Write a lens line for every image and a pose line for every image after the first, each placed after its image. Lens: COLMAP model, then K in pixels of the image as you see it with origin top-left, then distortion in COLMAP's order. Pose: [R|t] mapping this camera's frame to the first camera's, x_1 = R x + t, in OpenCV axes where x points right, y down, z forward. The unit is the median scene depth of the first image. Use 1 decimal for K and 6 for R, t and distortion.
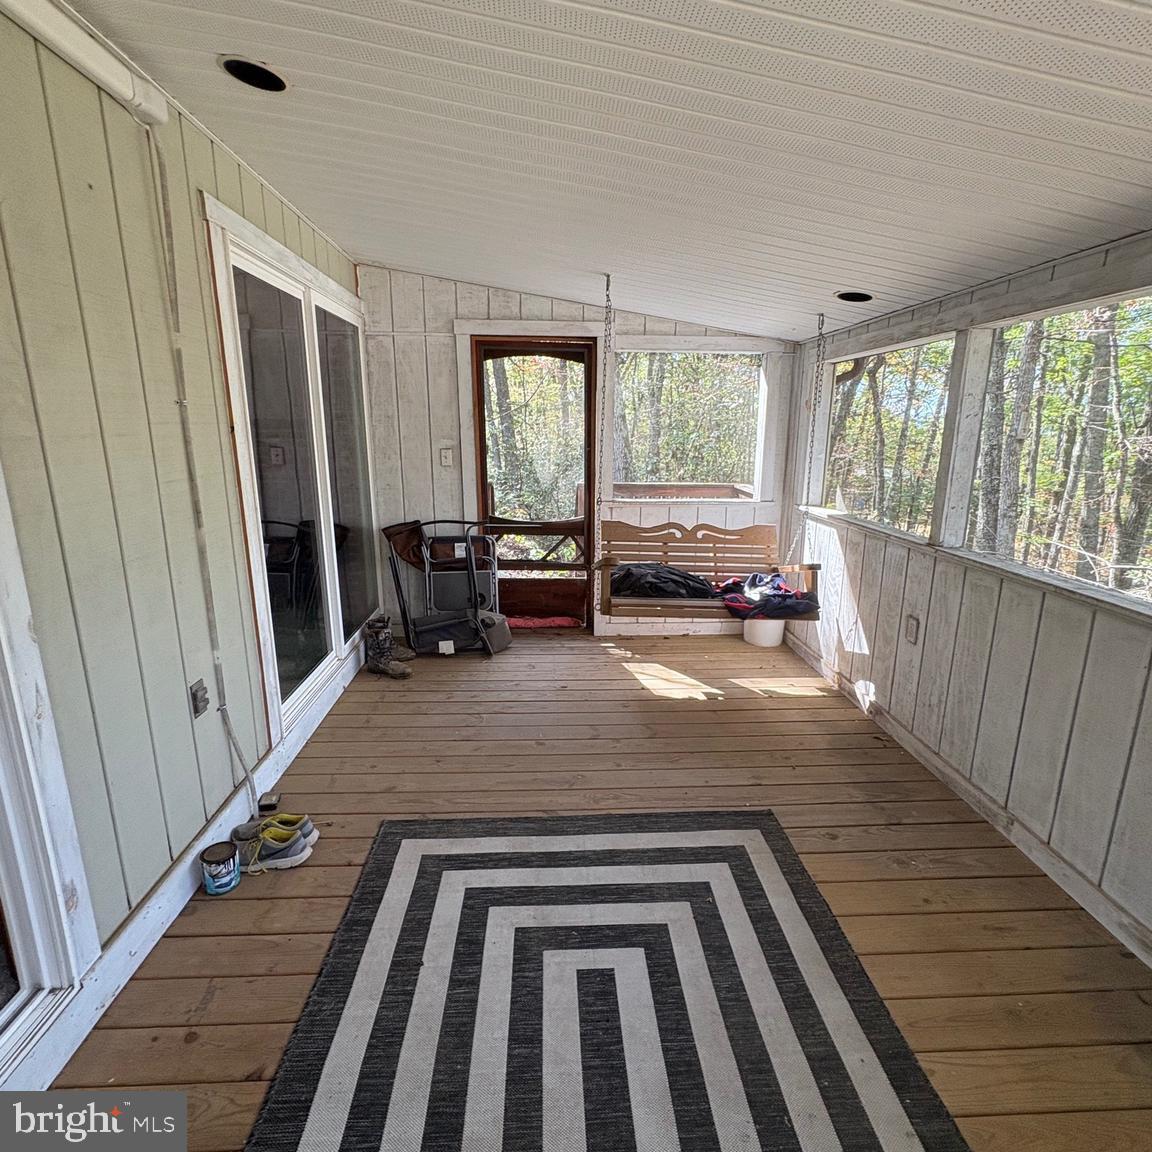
lens RADIAL K [[626.3, 0, 577.4], [0, 626.3, 574.8], [0, 0, 1]] dist [0.000565, 0.002589]
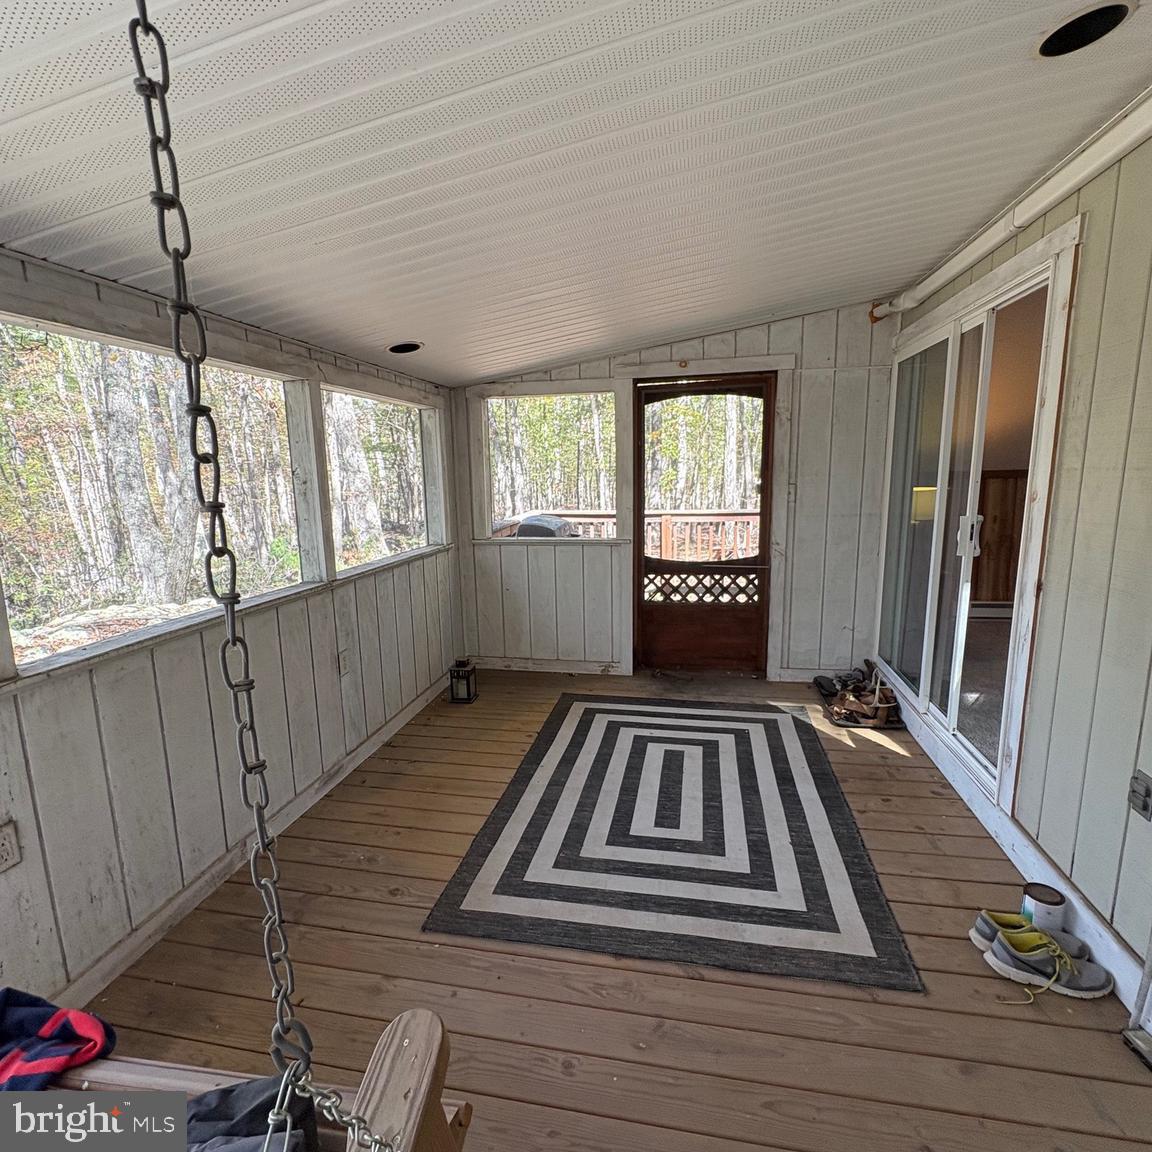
lens RADIAL K [[626.3, 0, 576.6], [0, 626.3, 576.0], [0, 0, 1]] dist [0.000565, 0.002589]
pose [[-0.968547, -0.033276, 0.246594, -0.092851], [0.067622, 0.918522, 0.389544, -0.431122], [-0.239465, 0.393967, -0.887382, 1.819188]]
